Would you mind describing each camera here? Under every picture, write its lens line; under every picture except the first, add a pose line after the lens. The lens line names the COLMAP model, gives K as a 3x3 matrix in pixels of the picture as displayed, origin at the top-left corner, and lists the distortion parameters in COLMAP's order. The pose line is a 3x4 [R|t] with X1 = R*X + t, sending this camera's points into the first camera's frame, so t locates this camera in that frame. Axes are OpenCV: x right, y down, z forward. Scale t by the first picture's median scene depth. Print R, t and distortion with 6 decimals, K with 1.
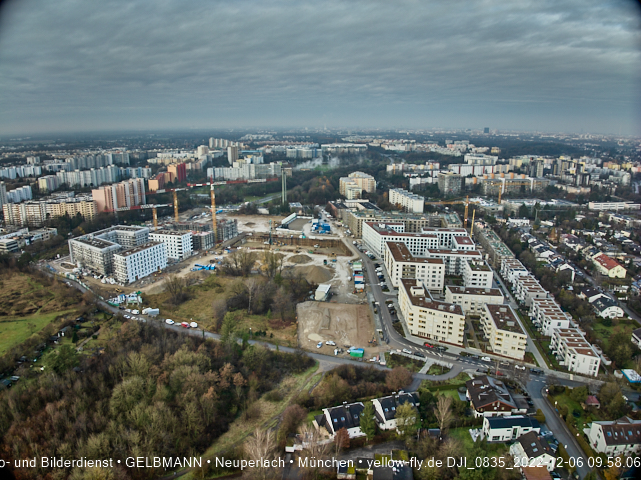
lens RADIAL K [[452.0, 0, 320.5], [0, 452.0, 240.0], [0, 0, 1]] dist [-0.098795, -0.021203]
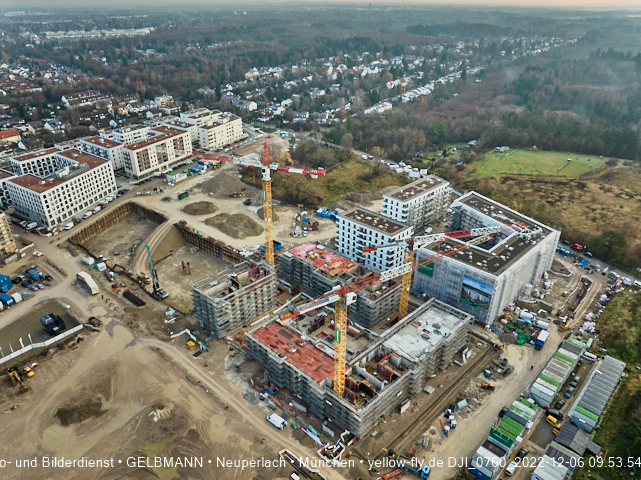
lens RADIAL K [[453.2, 0, 320.5], [0, 453.2, 240.0], [0, 0, 1]] dist [-0.039260, 0.005497]
pose [[-0.899396, -0.210573, 0.383073, -0.447534], [0.106505, 0.744363, 0.659228, -0.331249], [-0.423961, 0.633706, -0.647050, 1.267195]]
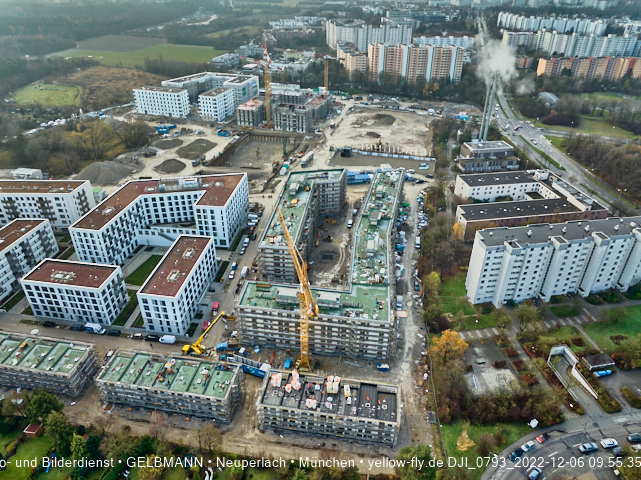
lens RADIAL K [[453.2, 0, 320.5], [0, 453.2, 240.0], [0, 0, 1]] dist [-0.039260, 0.005497]
pose [[0.009079, 0.522418, -0.852641, 0.602354], [-0.256859, 0.825284, 0.502921, -0.272079], [0.966406, 0.214442, 0.141681, 1.044009]]
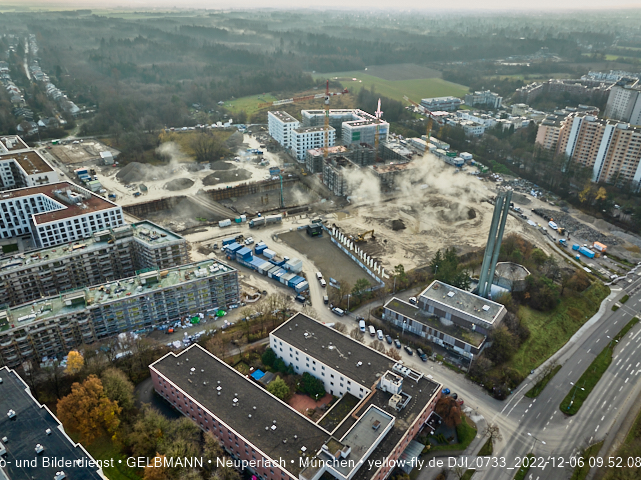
lens RADIAL K [[453.2, 0, 320.5], [0, 453.2, 240.0], [0, 0, 1]] dist [-0.039260, 0.005497]
pose [[-0.740591, 0.312406, -0.594918, 0.249795], [-0.178613, 0.761980, 0.622483, -0.384340], [0.647783, 0.567265, -0.508515, 1.462638]]
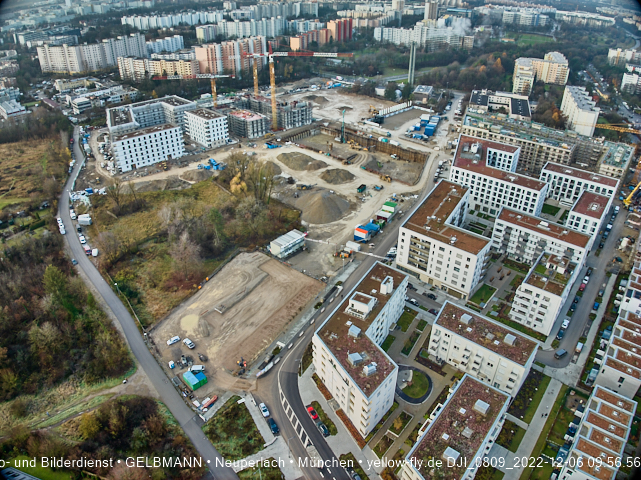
lens RADIAL K [[452.0, 0, 320.5], [0, 452.0, 240.0], [0, 0, 1]] dist [-0.098795, -0.021203]
pose [[0.869398, 0.261880, -0.419006, 0.234823], [-0.126672, 0.937785, 0.323286, -0.082218], [0.477600, -0.227988, 0.848481, 0.315484]]
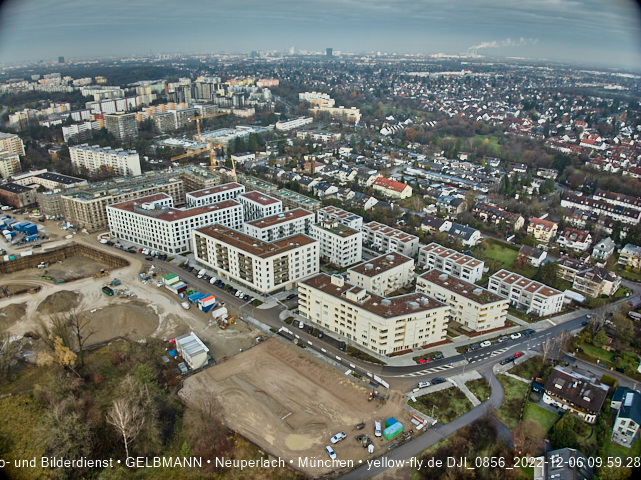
lens RADIAL K [[452.0, 0, 320.5], [0, 452.0, 240.0], [0, 0, 1]] dist [-0.098795, -0.021203]
pose [[0.633215, -0.309100, 0.709574, -0.180427], [0.192365, 0.950876, 0.242550, -0.091377], [-0.749689, -0.017089, 0.661569, 0.350012]]
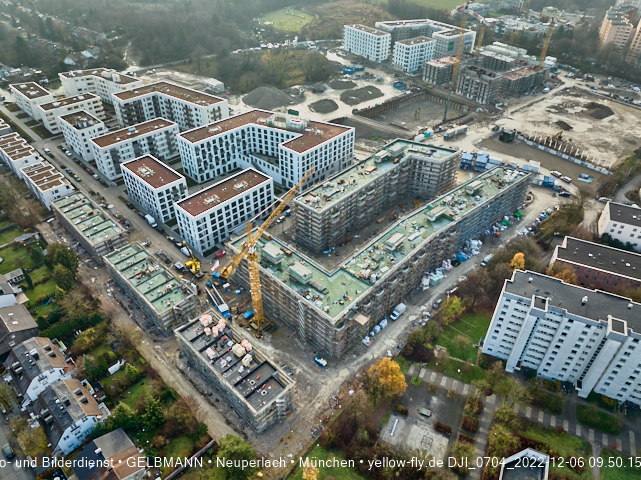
lens RADIAL K [[452.6, 0, 320.5], [0, 452.6, 240.0], [0, 0, 1]] dist [-0.036419, -0.000182]
pose [[-0.572271, 0.498631, -0.651055, 0.524974], [-0.213418, 0.675995, 0.705325, -0.316016], [0.791807, 0.542584, -0.280436, 1.203854]]
